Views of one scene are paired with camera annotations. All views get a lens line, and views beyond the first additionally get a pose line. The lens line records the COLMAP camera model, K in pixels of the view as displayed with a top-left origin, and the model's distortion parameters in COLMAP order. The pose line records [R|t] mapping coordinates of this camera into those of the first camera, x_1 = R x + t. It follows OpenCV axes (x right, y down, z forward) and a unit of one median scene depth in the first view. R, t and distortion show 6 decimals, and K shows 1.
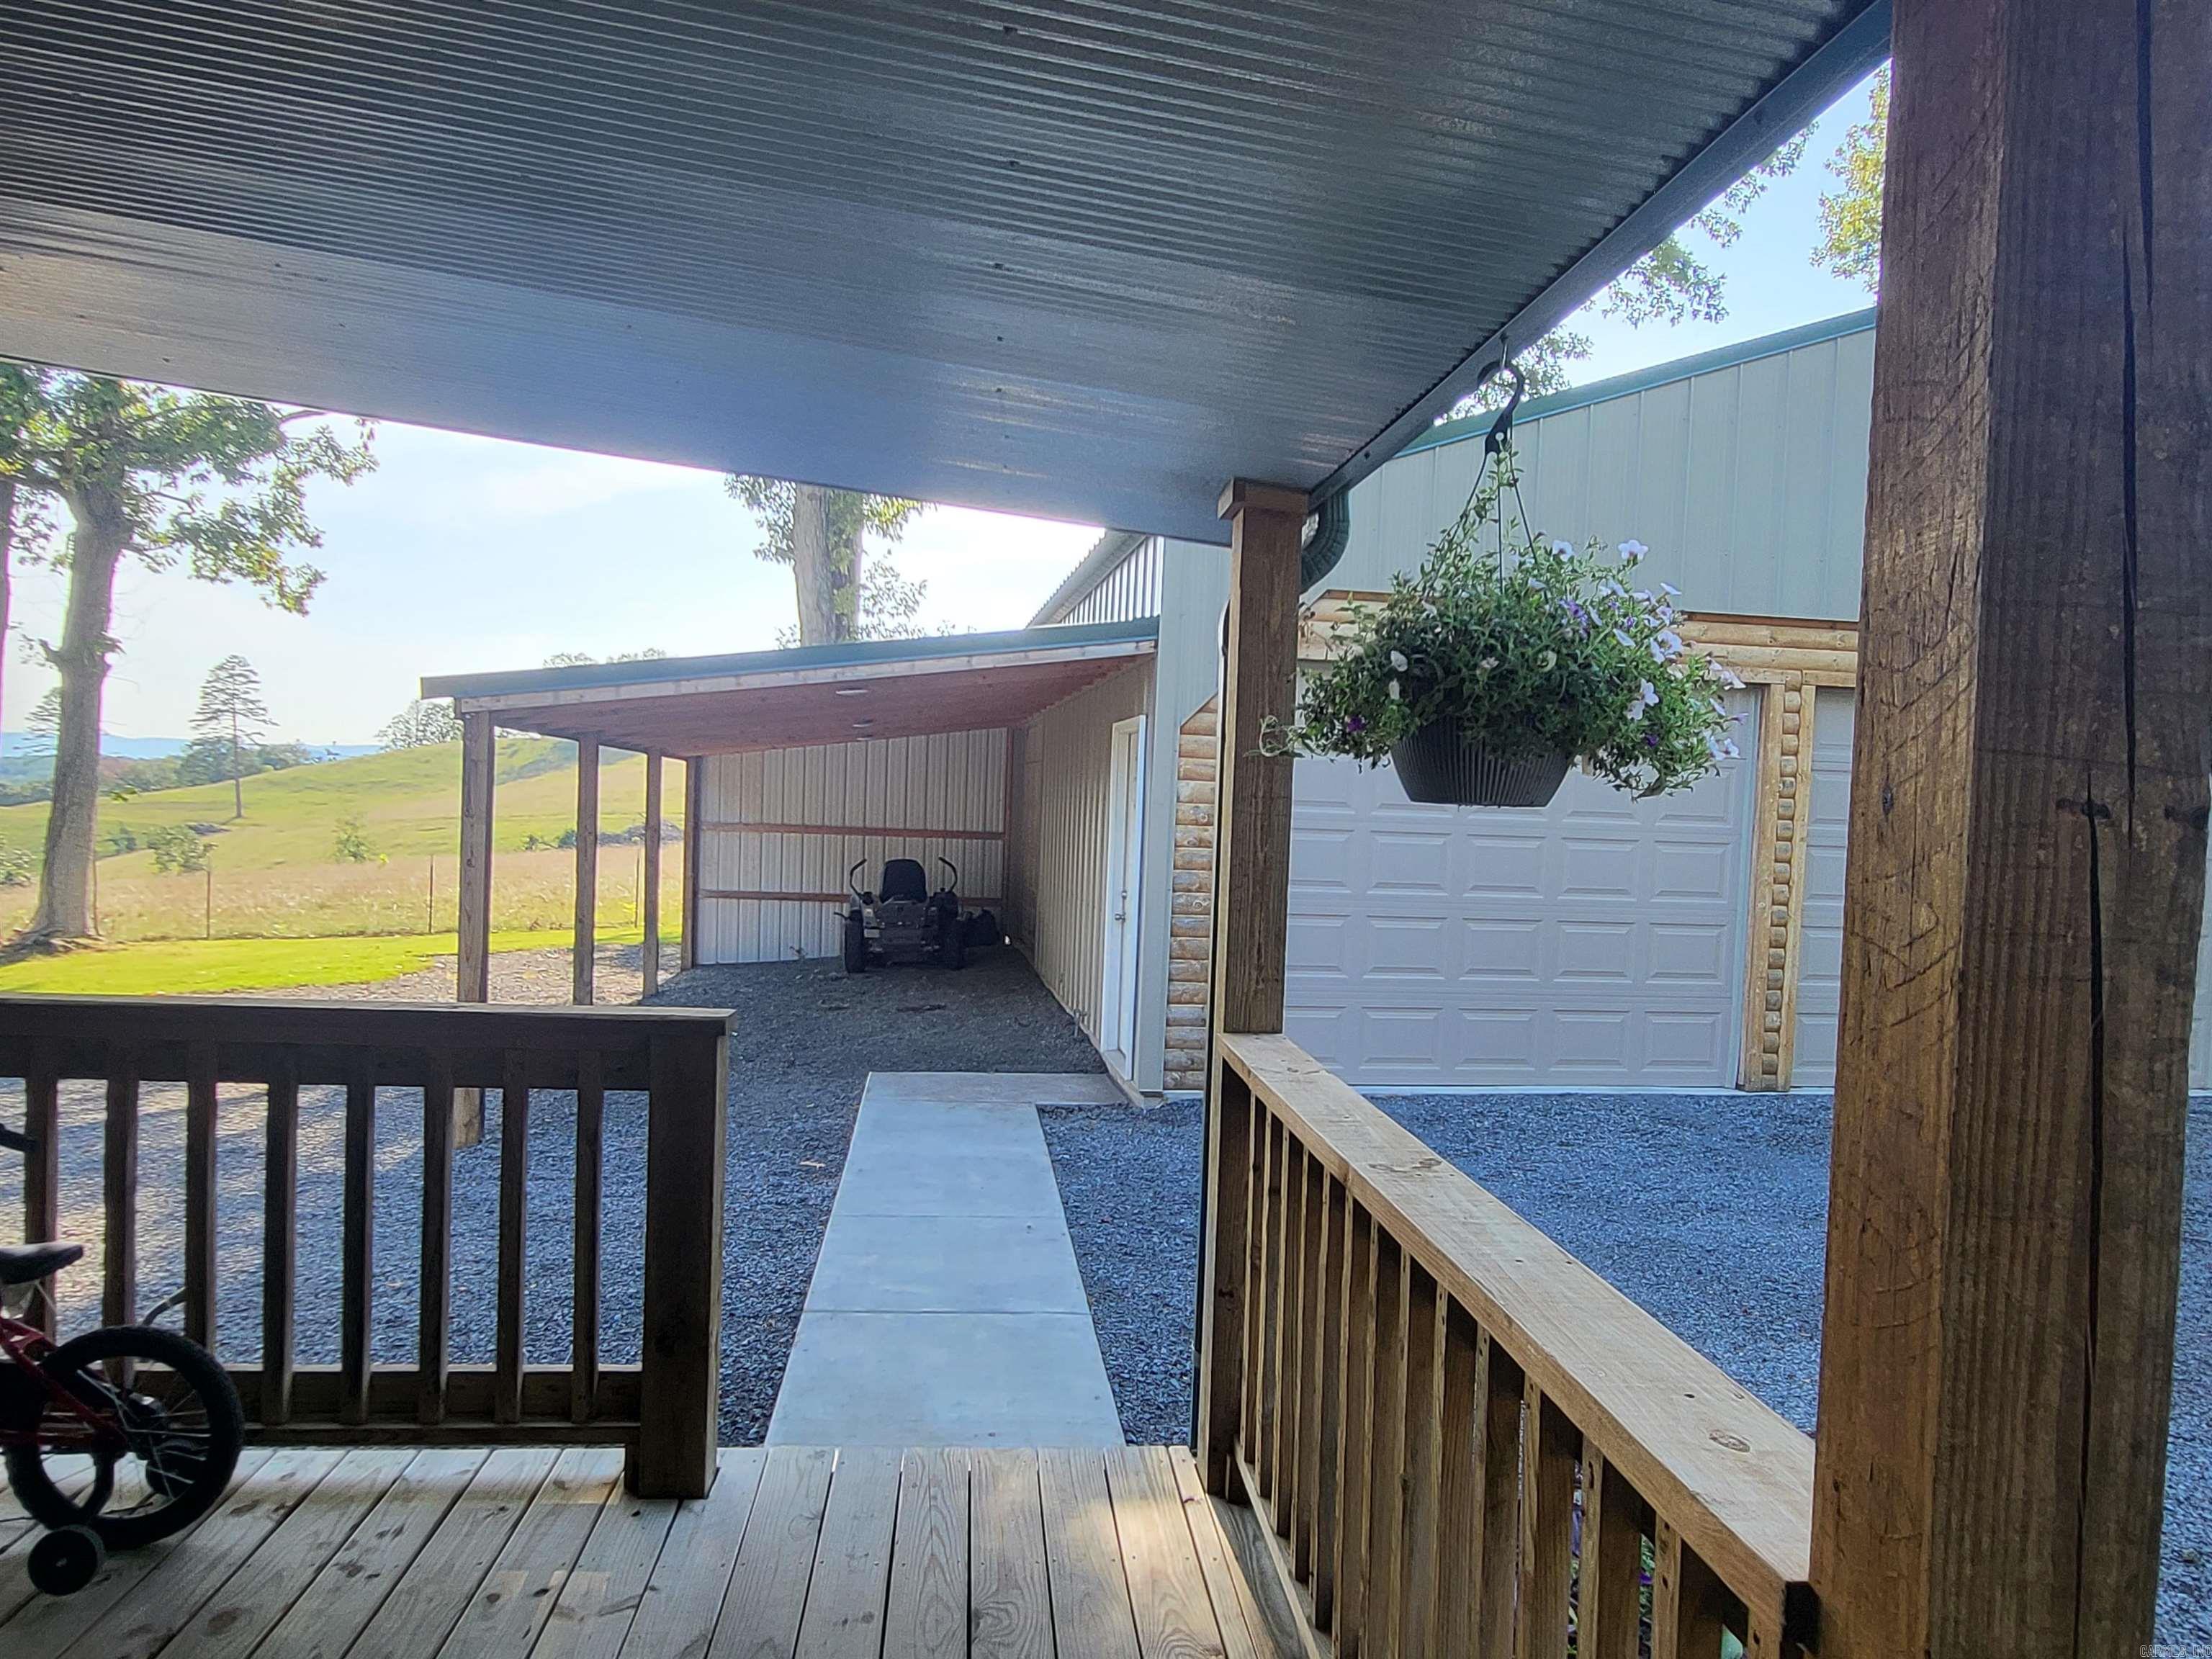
lens RADIAL K [[1530.1, 0, 1137.9], [0, 1530.1, 850.6], [0, 0, 1]] dist [0.015198, 0.004109]
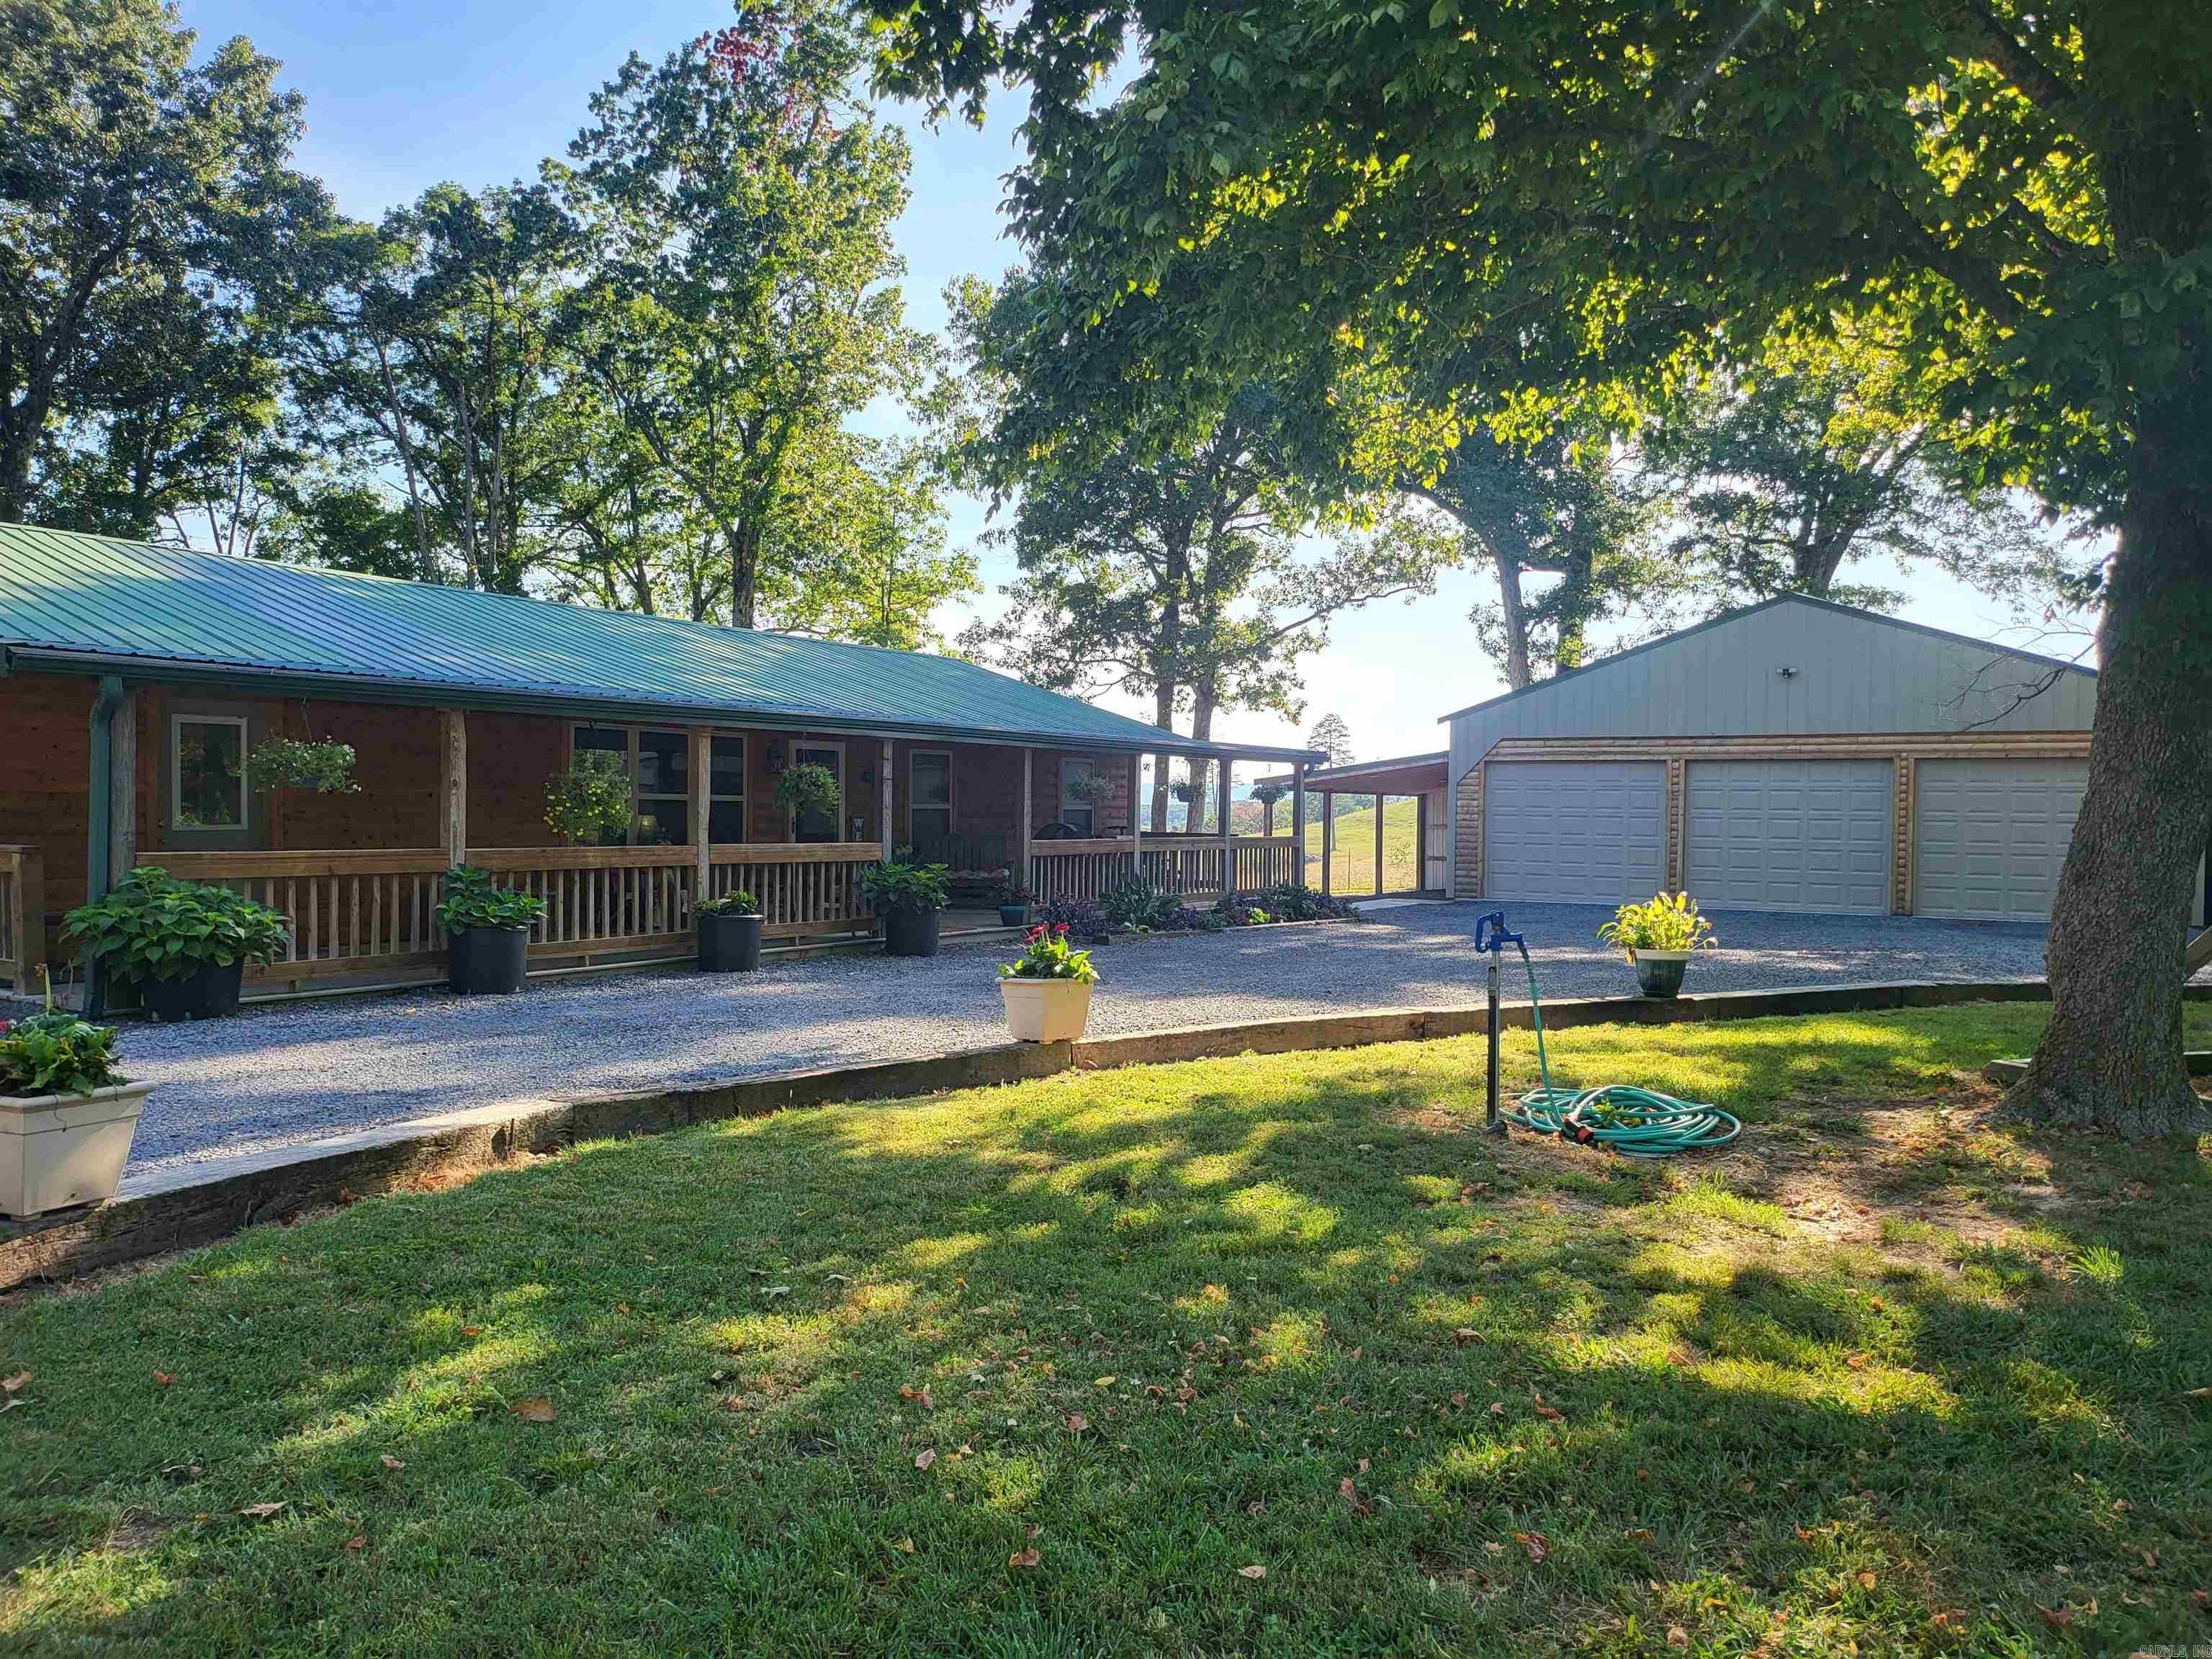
lens RADIAL K [[1560.0, 0, 1149.2], [0, 1560.0, 818.1], [0, 0, 1]] dist [0.080430, -0.076583]
pose [[0.794251, -0.021701, -0.607202, 1.390650], [-0.003161, 0.999201, -0.039845, 0.115213], [0.607581, 0.033567, 0.793548, -1.843760]]
